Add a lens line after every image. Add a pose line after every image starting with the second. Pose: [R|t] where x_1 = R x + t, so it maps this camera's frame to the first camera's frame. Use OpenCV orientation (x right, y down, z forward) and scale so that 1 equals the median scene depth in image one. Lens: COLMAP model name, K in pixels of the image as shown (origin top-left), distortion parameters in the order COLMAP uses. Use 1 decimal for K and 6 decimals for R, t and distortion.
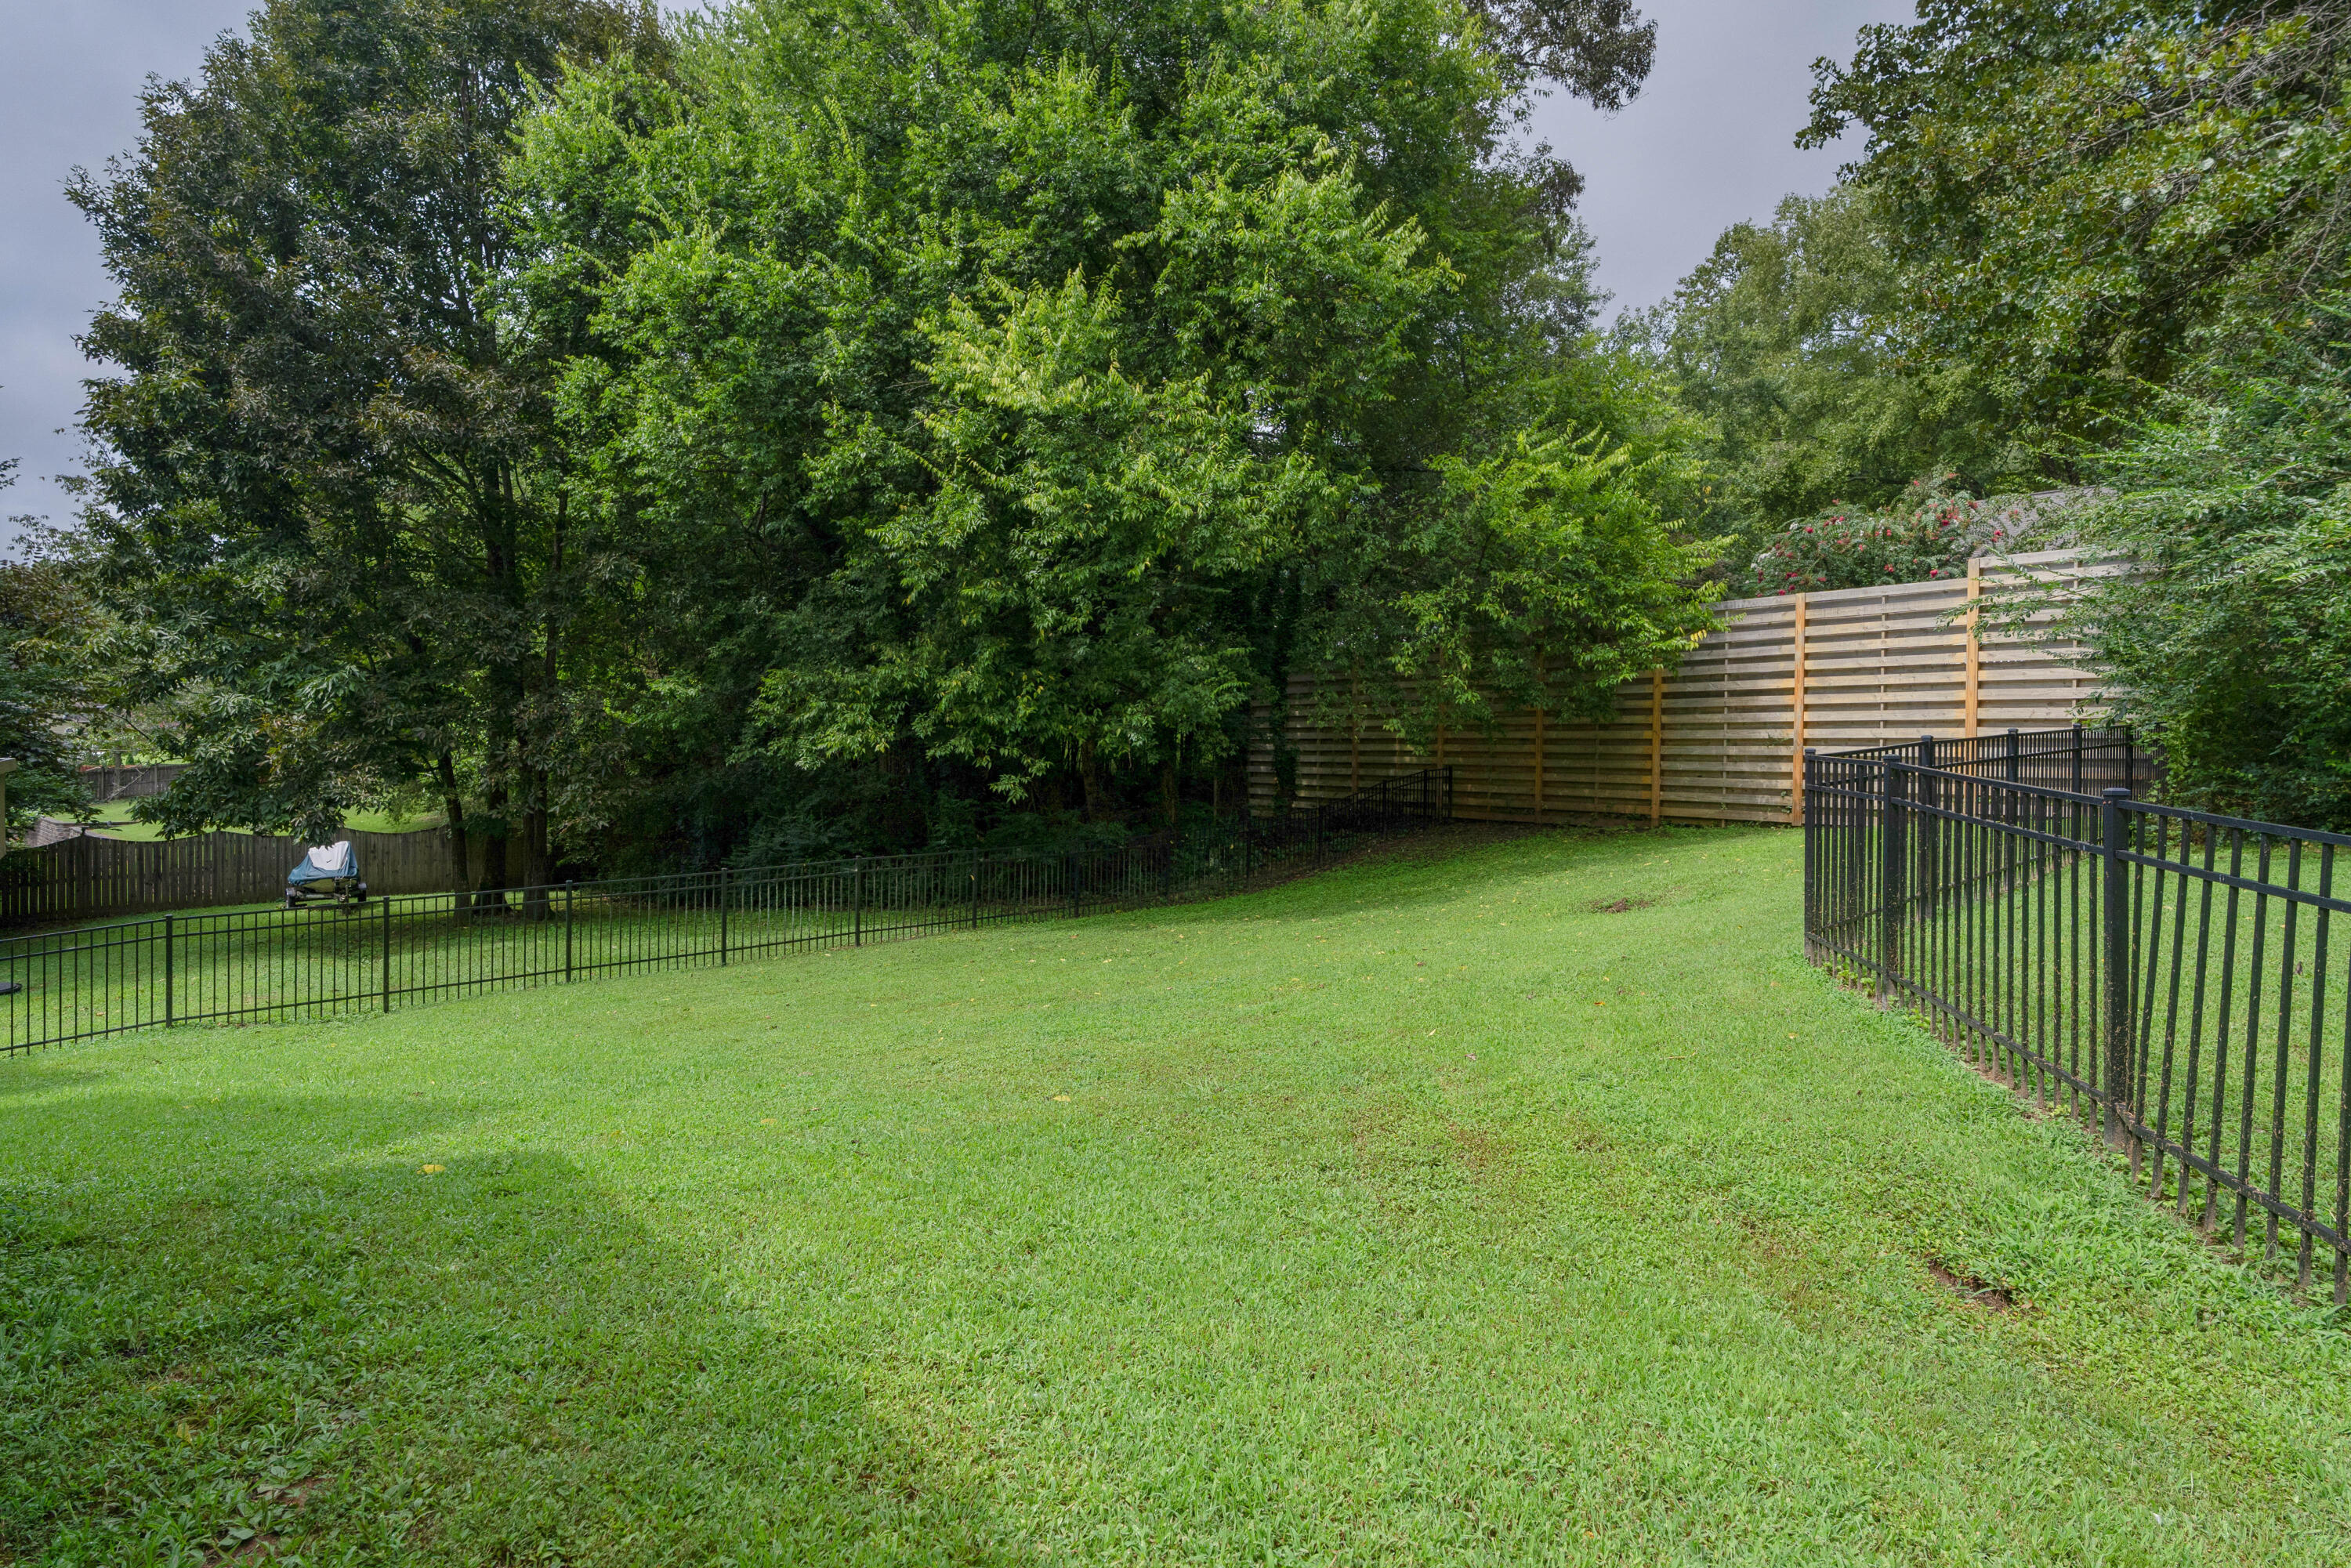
lens RADIAL K [[1184.0, 0, 1197.4], [0, 1184.0, 788.7], [0, 0, 1]] dist [-0.004309, -0.000660]
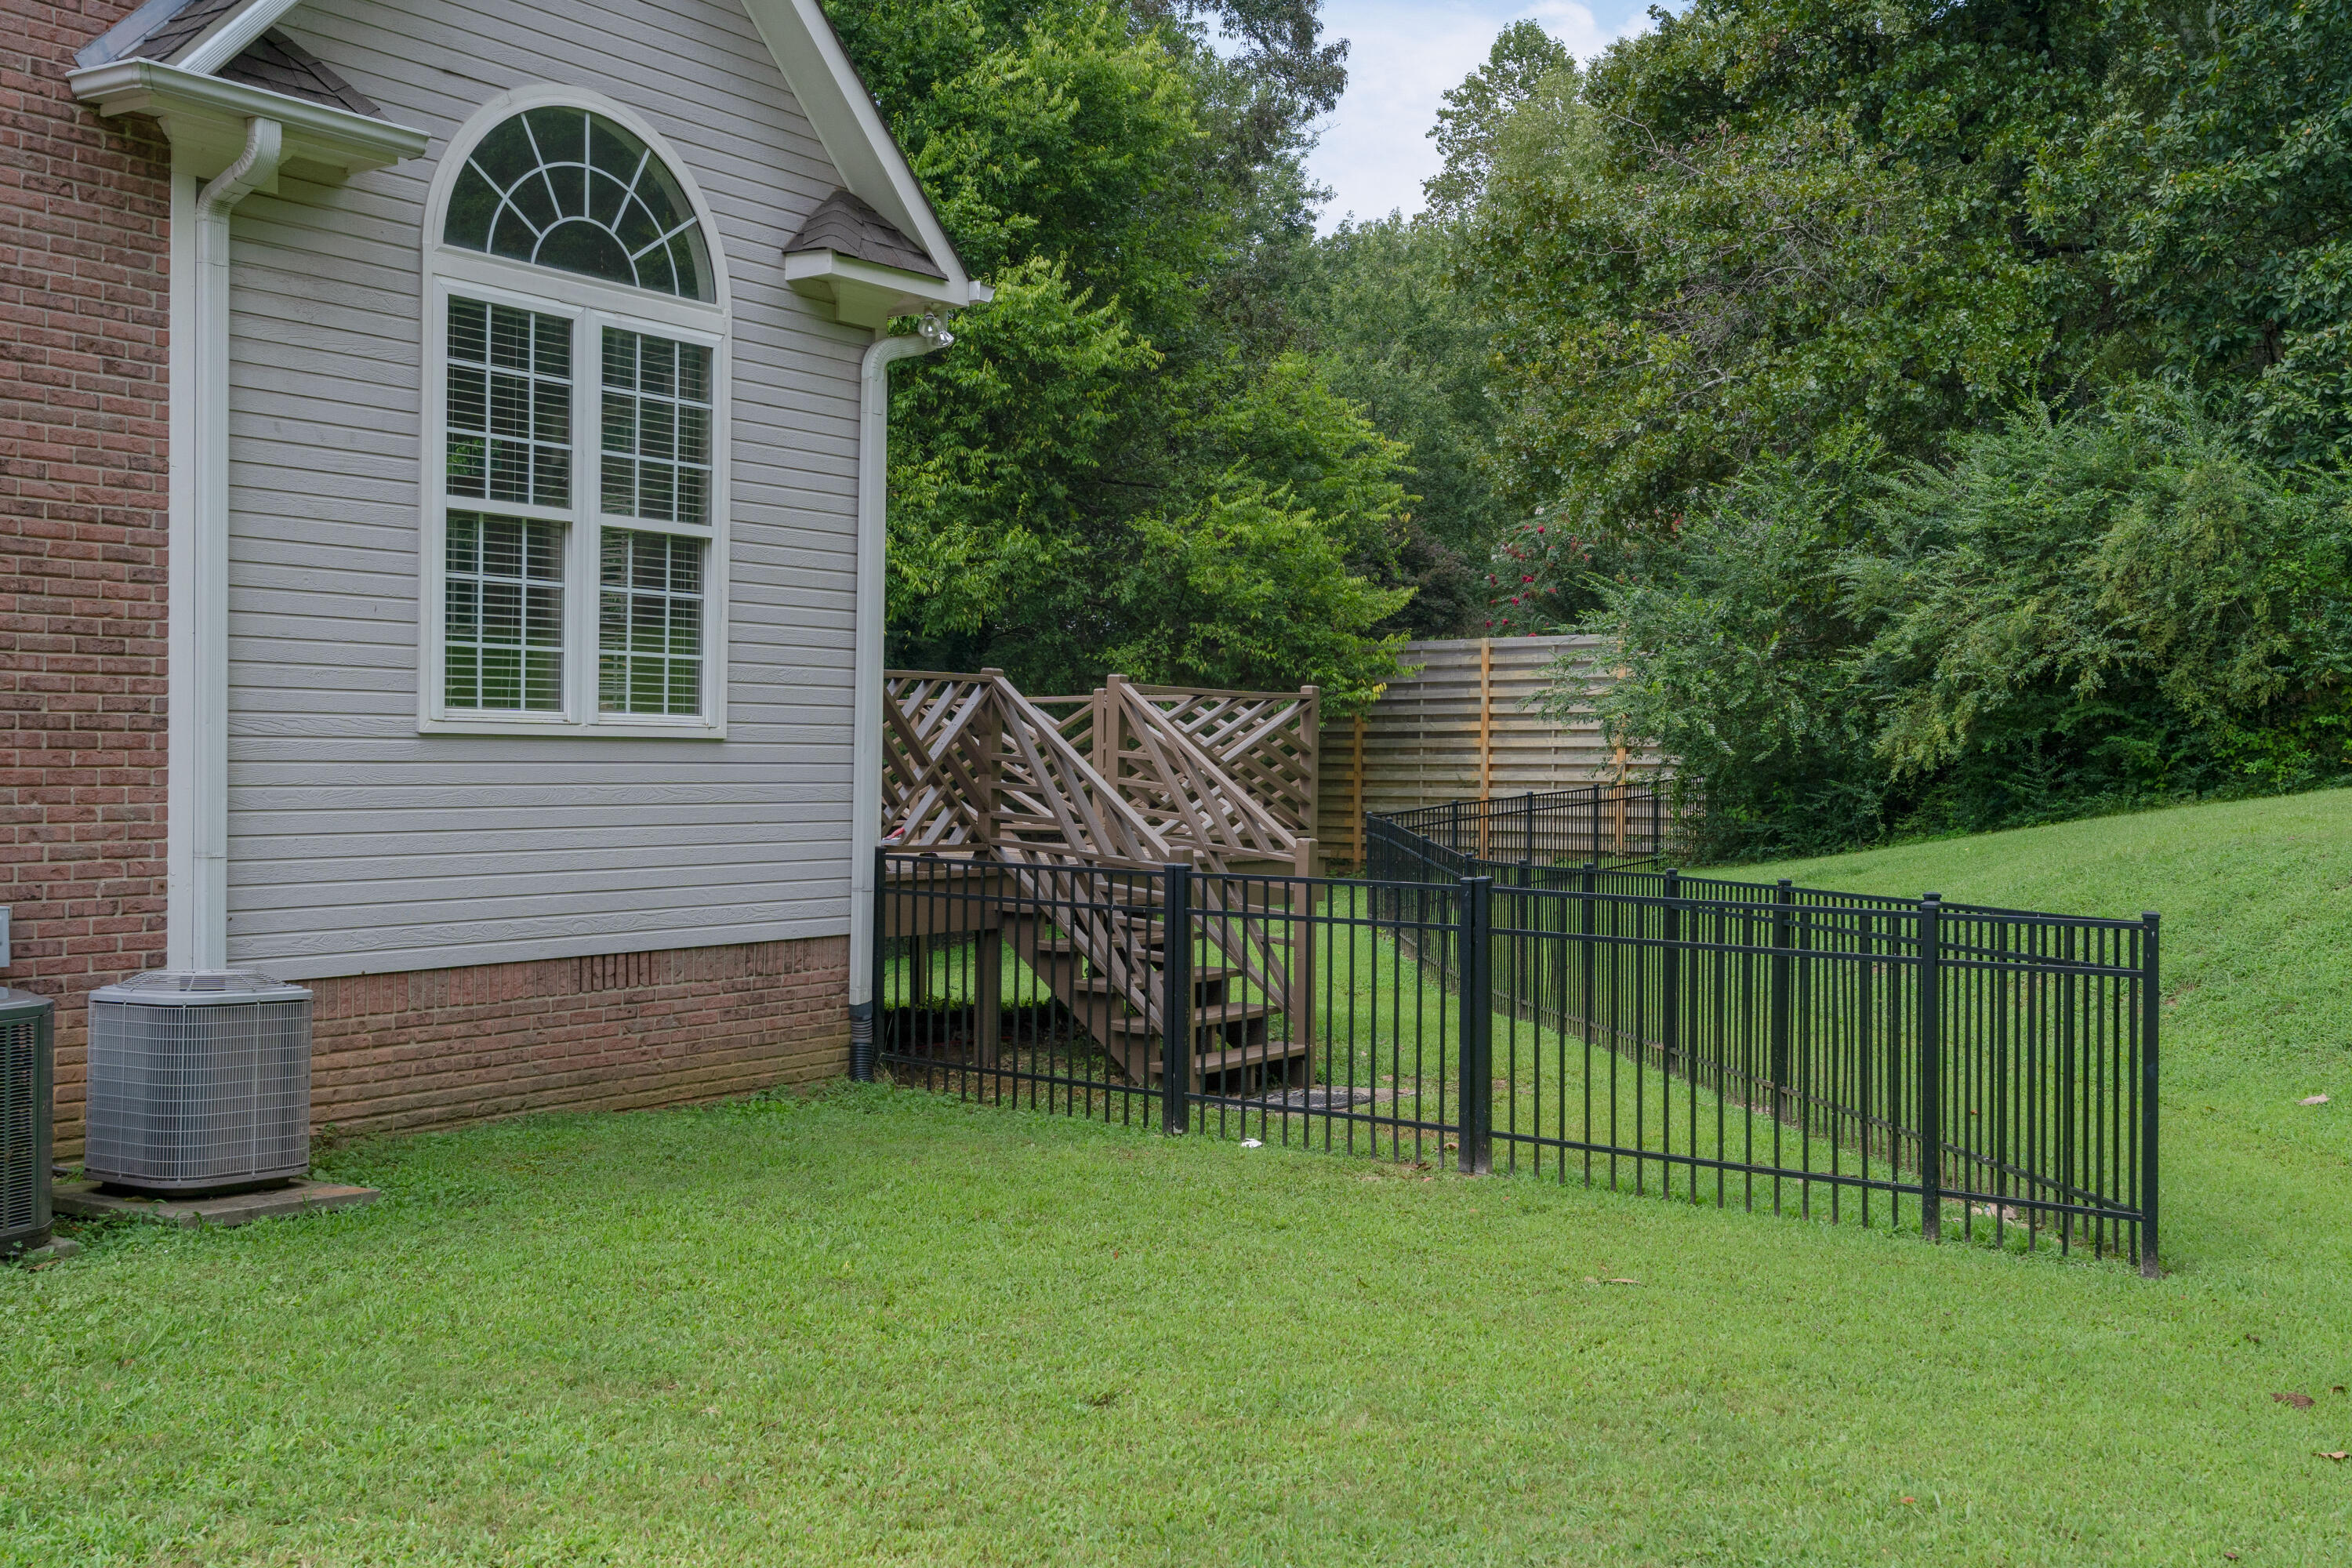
lens RADIAL K [[2414.2, 0, 1176.3], [0, 2414.2, 782.5], [0, 0, 1]] dist [-0.070499, 0.000000]
pose [[0.971517, -0.007973, 0.236834, -0.244429], [0.012827, 0.999738, -0.018962, -0.004882], [-0.236621, 0.021460, 0.971365, -0.965792]]
